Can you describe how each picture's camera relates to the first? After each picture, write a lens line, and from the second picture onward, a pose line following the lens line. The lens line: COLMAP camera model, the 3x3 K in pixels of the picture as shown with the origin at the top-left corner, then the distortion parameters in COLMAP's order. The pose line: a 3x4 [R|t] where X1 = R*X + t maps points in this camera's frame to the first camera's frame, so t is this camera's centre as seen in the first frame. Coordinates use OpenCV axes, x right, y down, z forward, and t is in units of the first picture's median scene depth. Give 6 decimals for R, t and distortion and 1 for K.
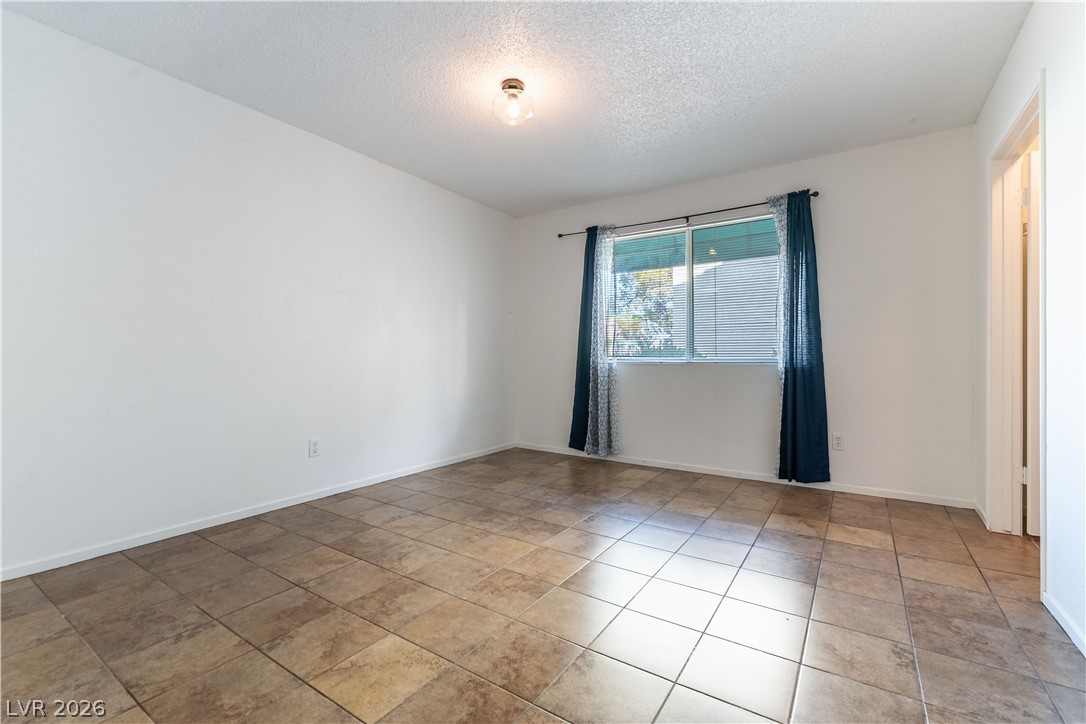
lens RADIAL K [[474.5, 0, 542.7], [0, 474.5, 359.2], [0, 0, 1]] dist [-0.000374, -0.000729]
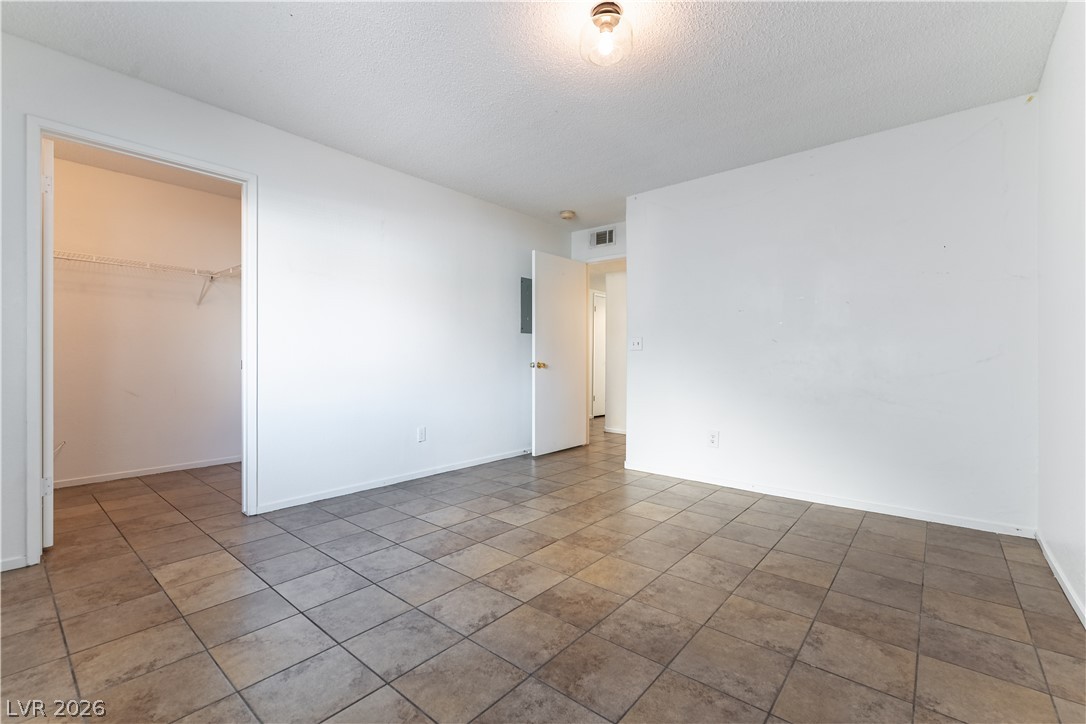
lens RADIAL K [[474.5, 0, 541.9], [0, 474.5, 360.1], [0, 0, 1]] dist [-0.000374, -0.000729]
pose [[-0.994050, -0.005812, 0.108767, -0.044026], [-0.005156, 0.999967, 0.006311, -0.012018], [-0.108800, 0.005712, -0.994047, 1.756098]]
